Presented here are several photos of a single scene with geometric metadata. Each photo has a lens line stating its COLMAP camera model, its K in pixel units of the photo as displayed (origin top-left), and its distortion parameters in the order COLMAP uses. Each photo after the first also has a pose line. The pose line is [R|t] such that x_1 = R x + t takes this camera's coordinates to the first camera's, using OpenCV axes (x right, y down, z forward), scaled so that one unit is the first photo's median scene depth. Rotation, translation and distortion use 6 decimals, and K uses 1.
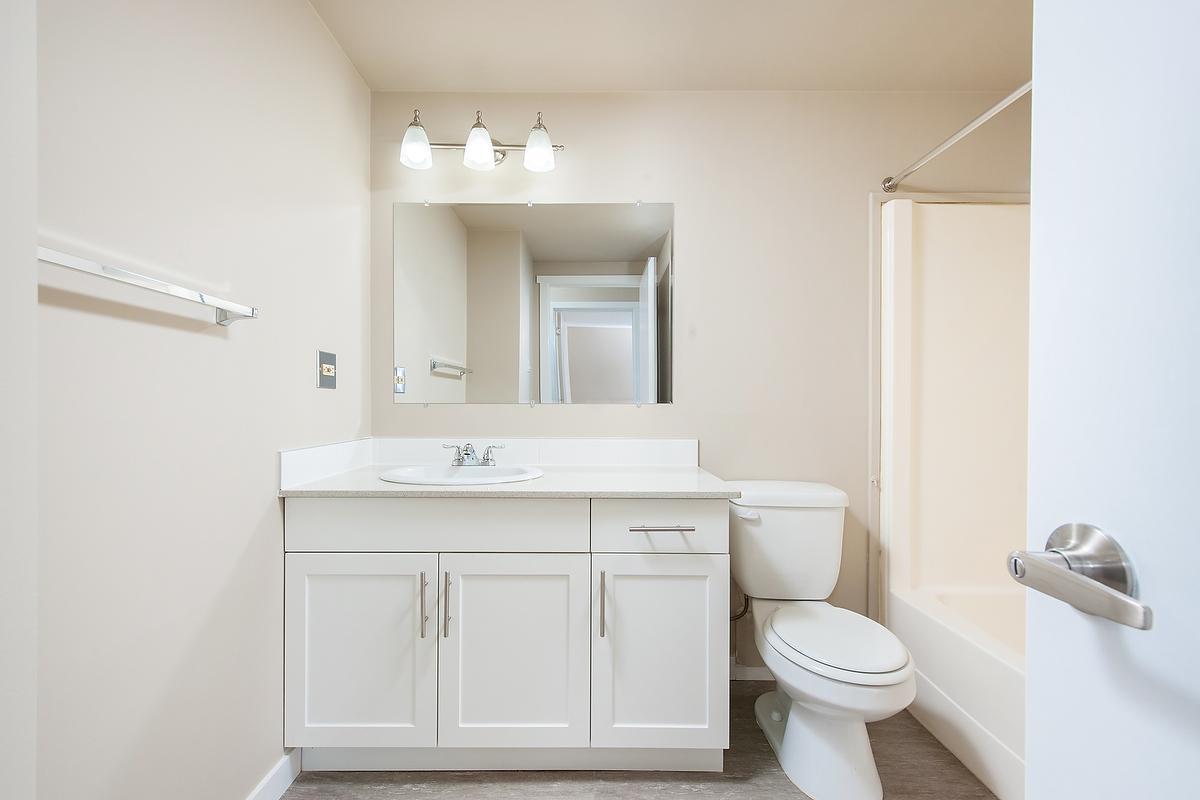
lens RADIAL K [[531.8, 0, 600.0], [0, 531.8, 400.0], [0, 0, 1]] dist [0.013479, 0.000107]
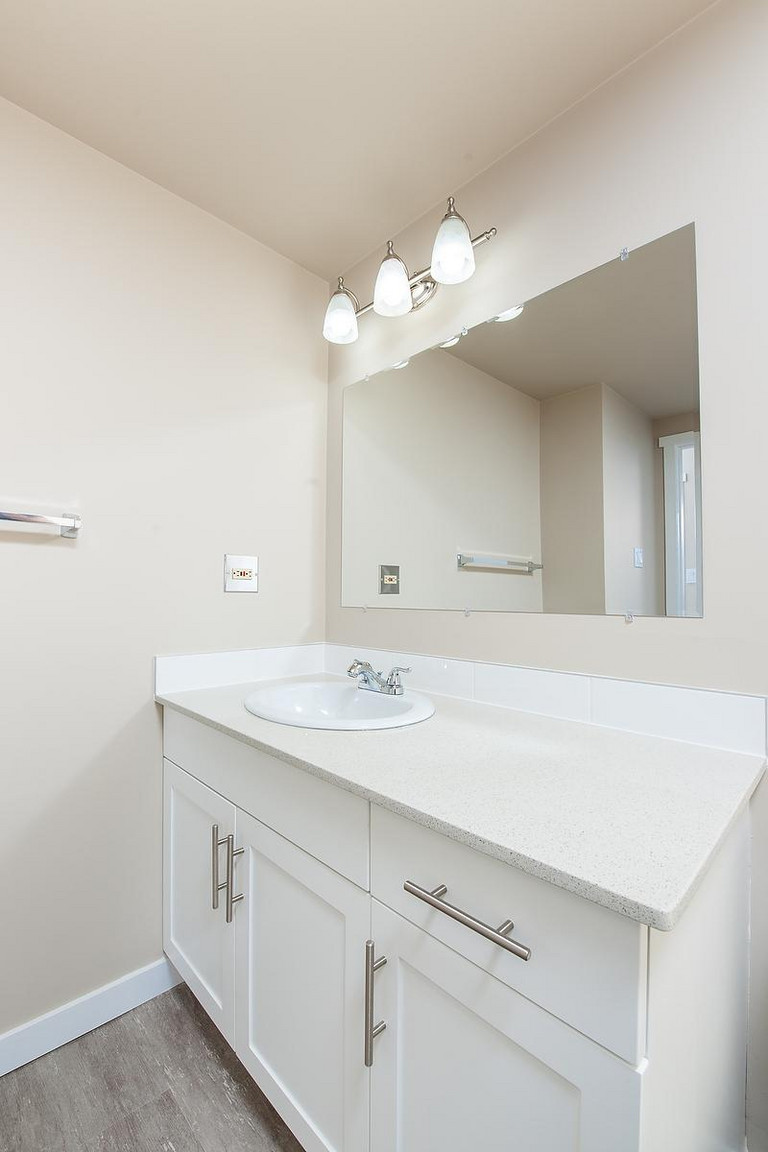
lens RADIAL K [[485.7, 0, 384.0], [0, 485.7, 576.0], [0, 0, 1]] dist [-0.020549, -0.000107]
pose [[0.691137, -0.020216, -0.722441, 0.276285], [-0.004600, 0.999465, -0.032369, -0.019416], [0.722709, 0.025694, 0.690675, 0.512385]]
